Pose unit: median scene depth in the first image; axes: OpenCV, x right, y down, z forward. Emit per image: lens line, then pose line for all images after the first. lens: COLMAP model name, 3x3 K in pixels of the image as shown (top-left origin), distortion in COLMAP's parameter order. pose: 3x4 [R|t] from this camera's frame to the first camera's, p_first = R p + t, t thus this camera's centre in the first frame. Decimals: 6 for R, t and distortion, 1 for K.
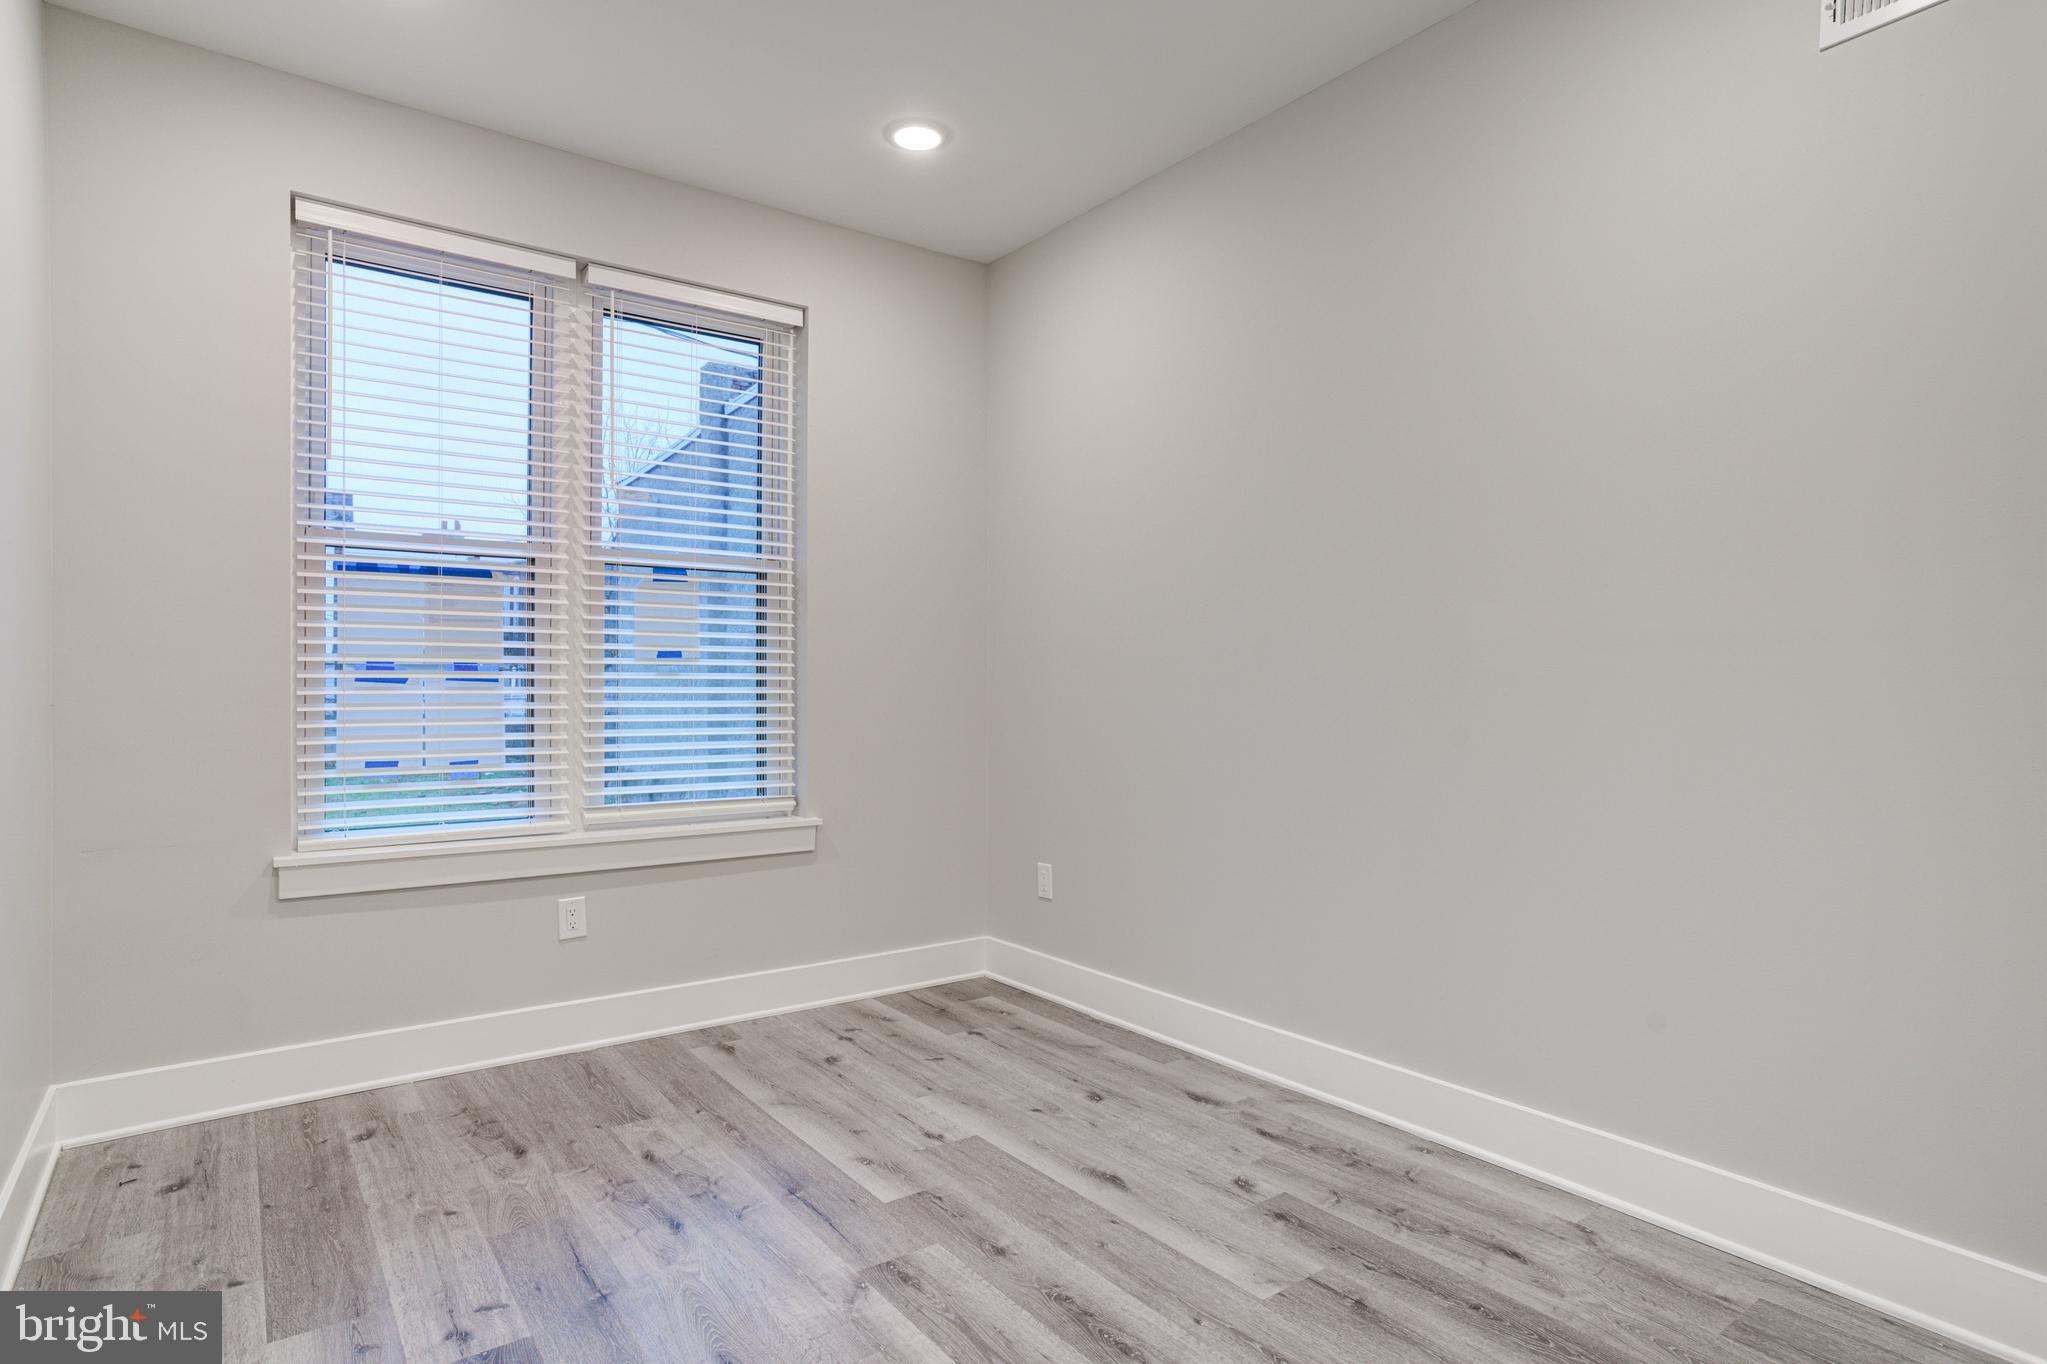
lens RADIAL K [[1087.8, 0, 995.3], [0, 1087.8, 715.5], [0, 0, 1]] dist [0.023523, 0.000929]
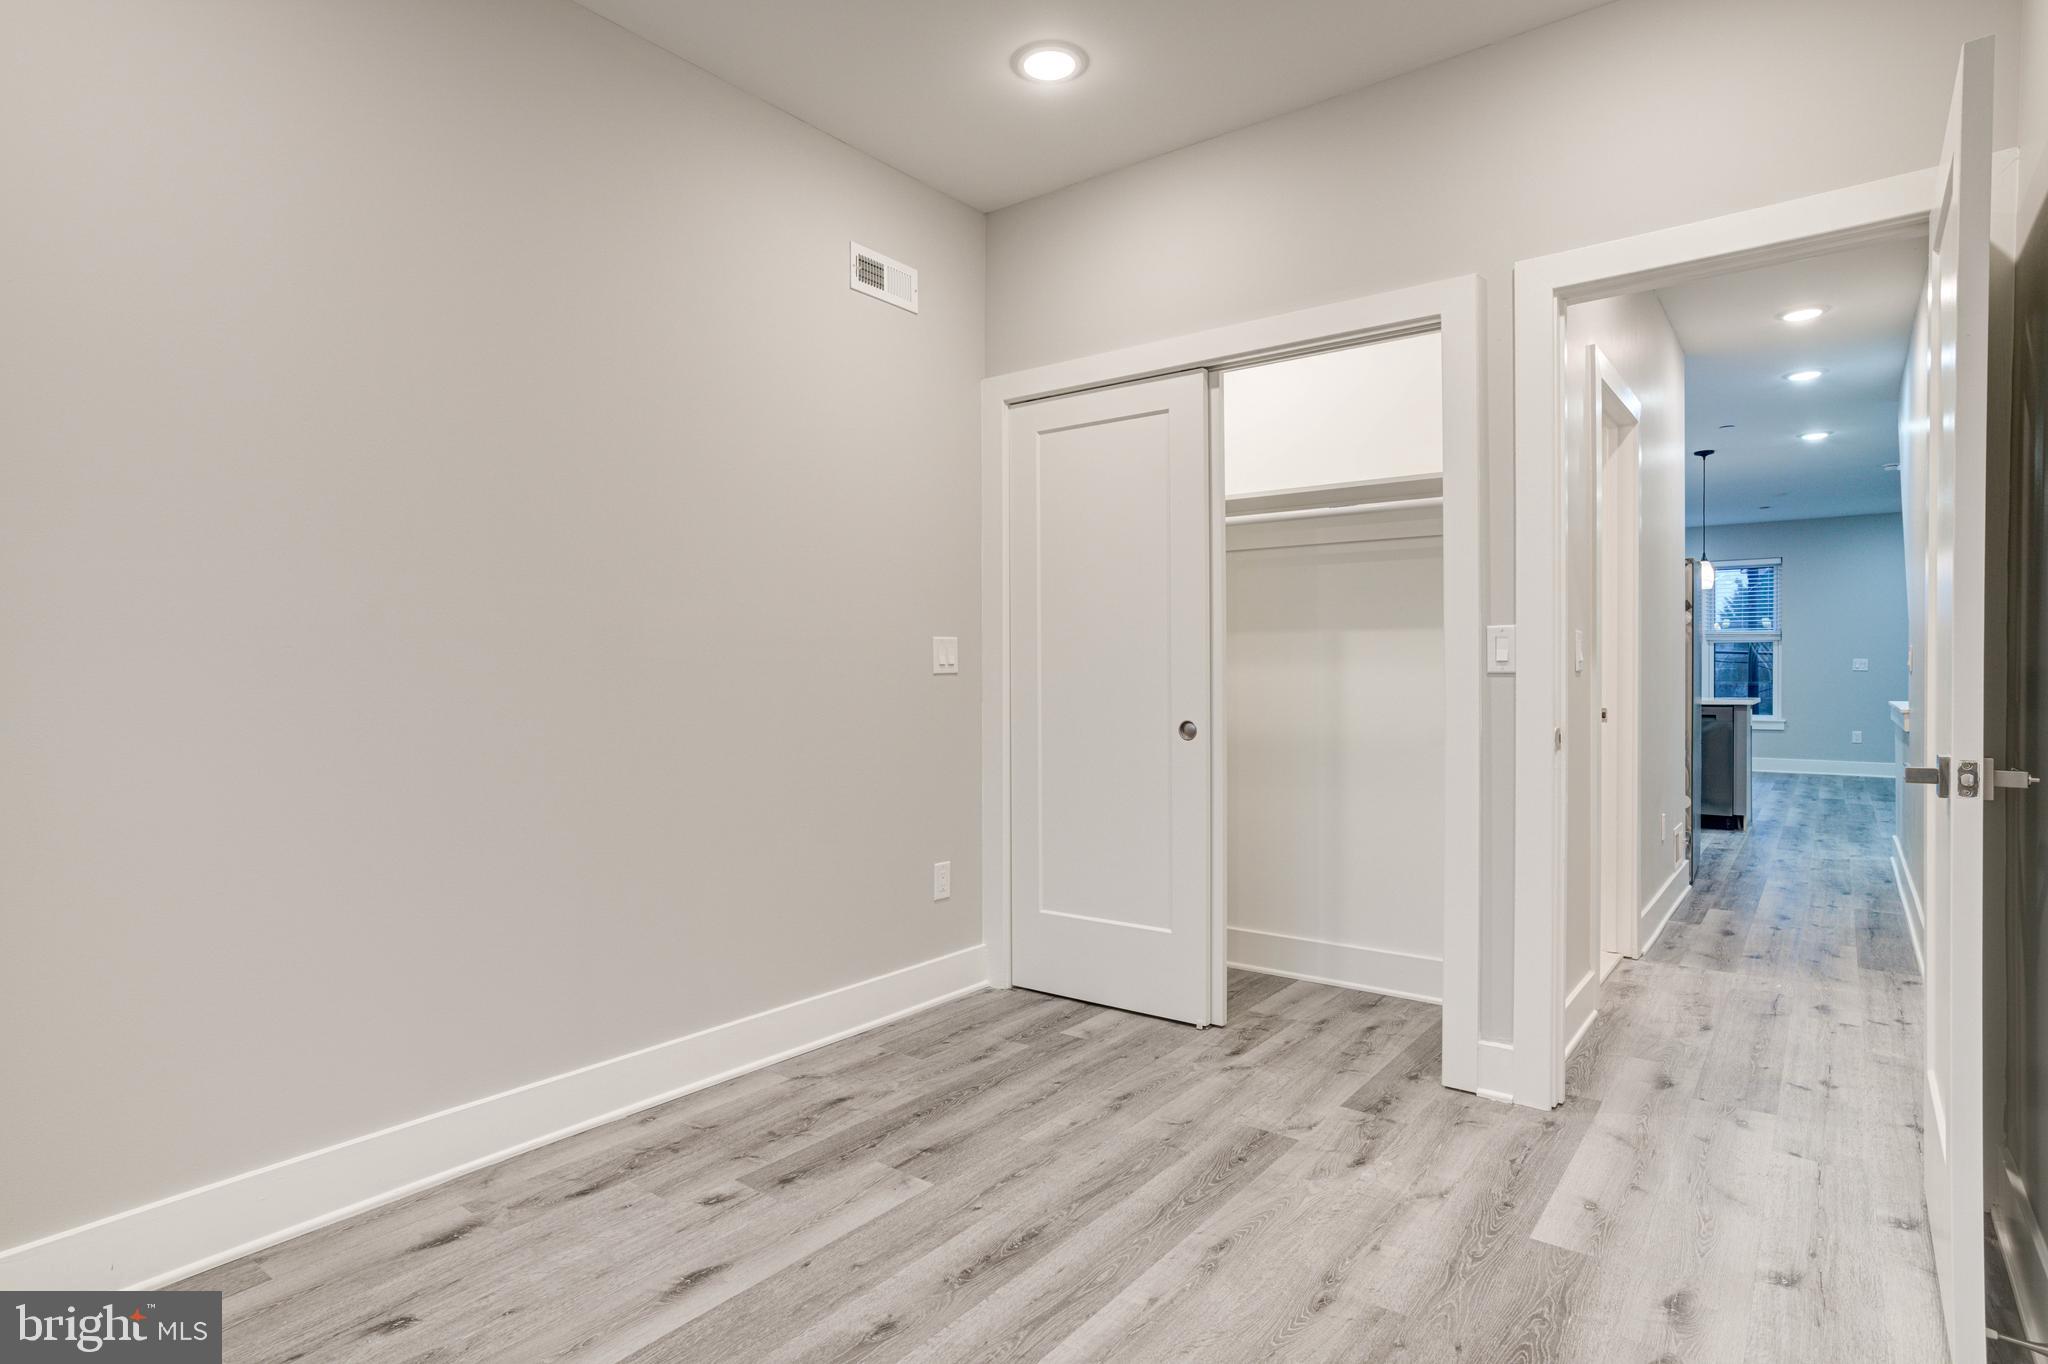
lens RADIAL K [[1088.3, 0, 1010.6], [0, 1088.3, 677.3], [0, 0, 1]] dist [0.023523, 0.000929]
pose [[-0.281339, 0.003997, 0.959600, -0.808323], [0.019340, 0.999812, 0.001505, -0.030378], [-0.959413, 0.018982, -0.281364, 1.055145]]
